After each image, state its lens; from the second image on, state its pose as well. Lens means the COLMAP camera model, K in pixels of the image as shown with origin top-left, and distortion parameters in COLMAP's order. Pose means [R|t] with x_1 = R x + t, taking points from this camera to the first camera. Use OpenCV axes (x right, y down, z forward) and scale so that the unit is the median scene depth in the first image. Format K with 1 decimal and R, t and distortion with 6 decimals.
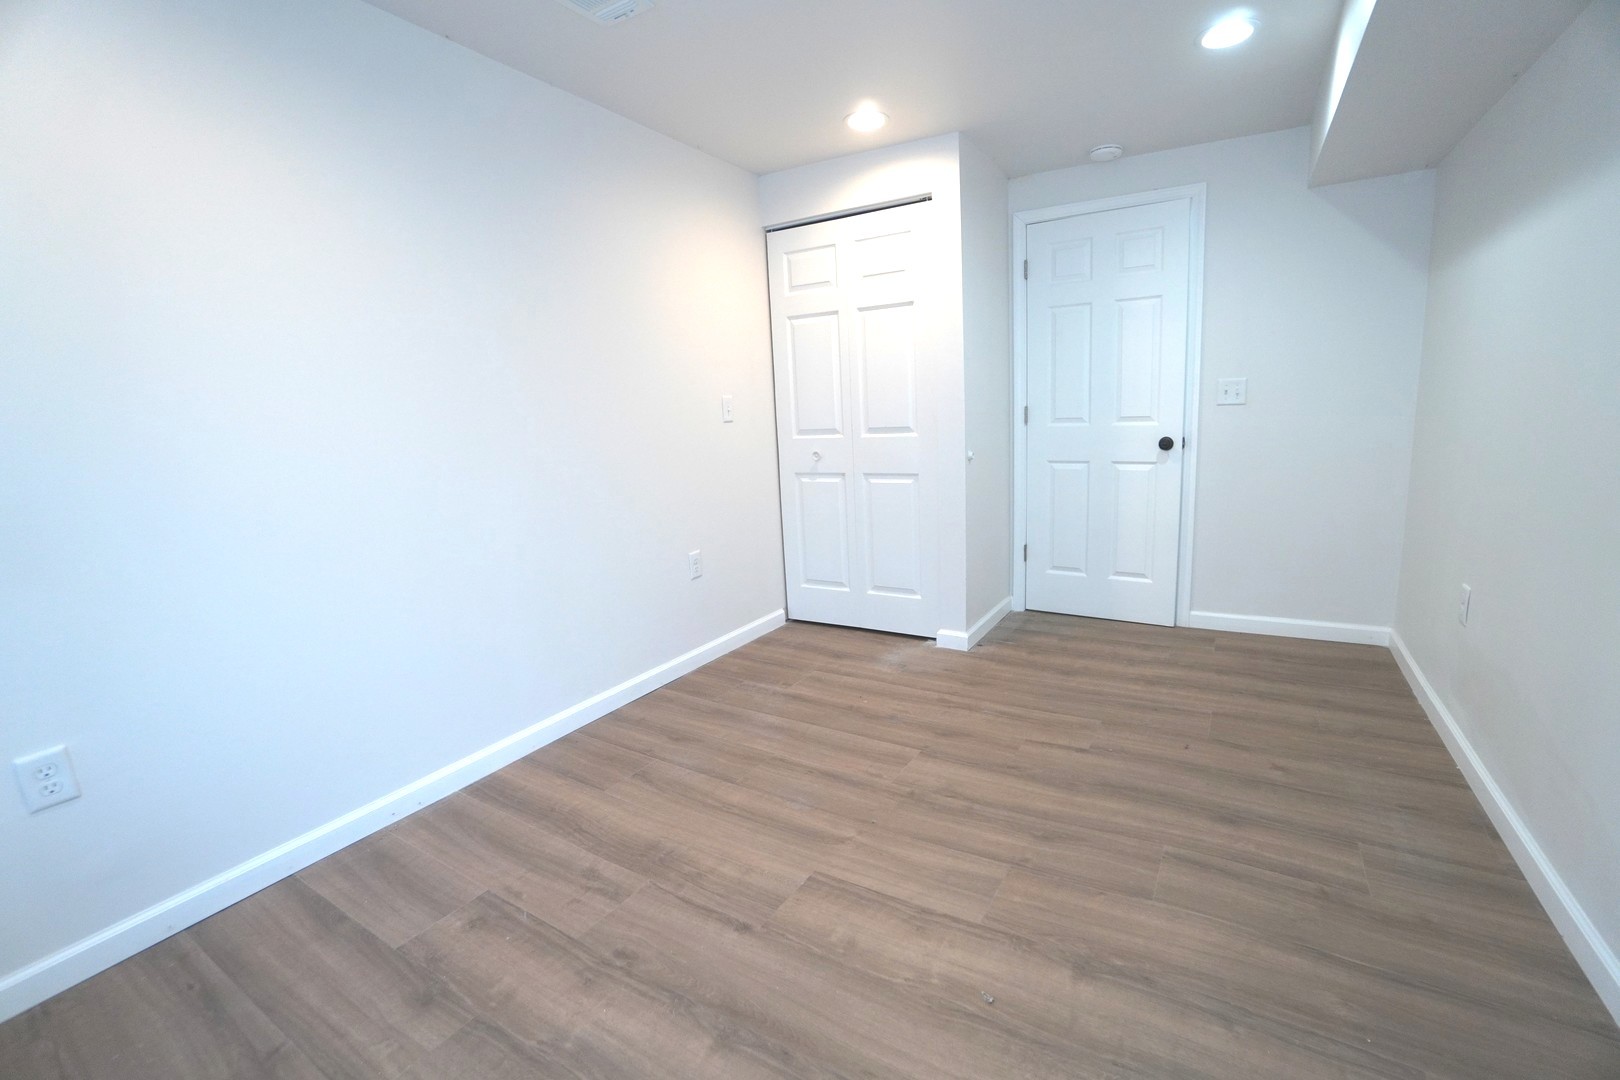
lens RADIAL K [[714.4, 0, 801.4], [0, 714.4, 528.6], [0, 0, 1]] dist [-0.074119, 0.026840]
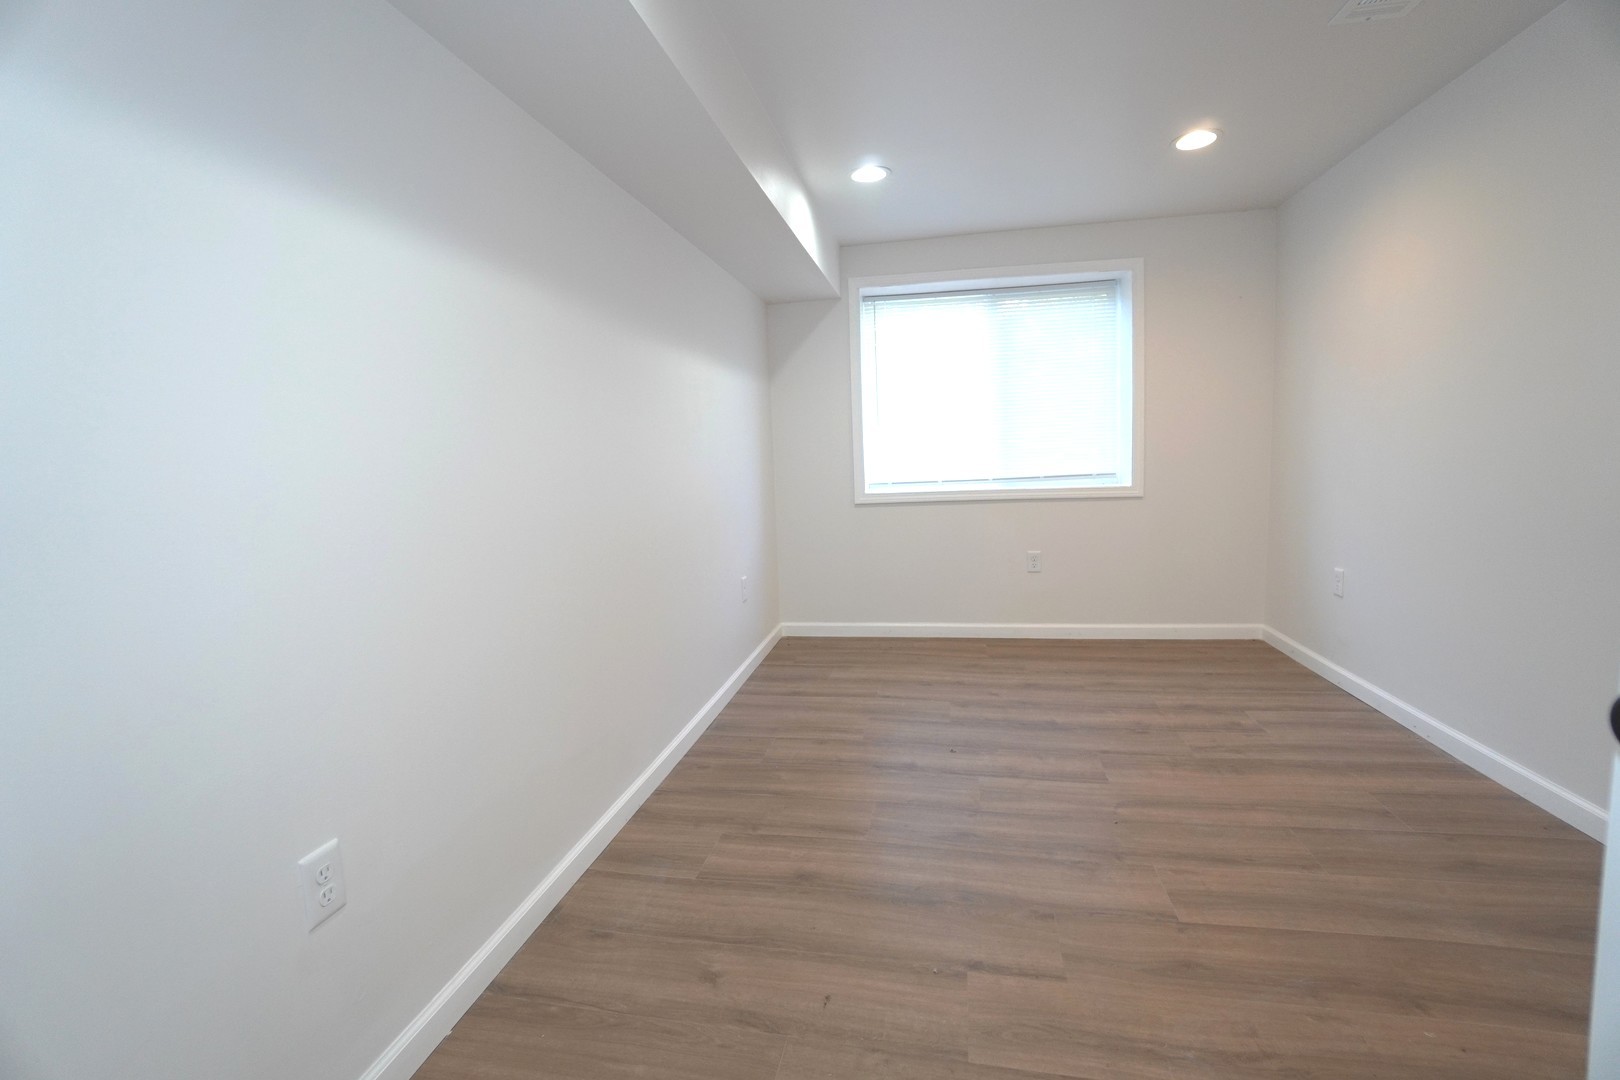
lens RADIAL K [[714.4, 0, 801.4], [0, 714.4, 528.6], [0, 0, 1]] dist [-0.074119, 0.026840]
pose [[-0.933731, 0.120504, -0.337084, 0.946529], [0.024510, 0.960949, 0.275638, -0.345948], [0.357136, 0.249110, -0.900221, 1.867382]]
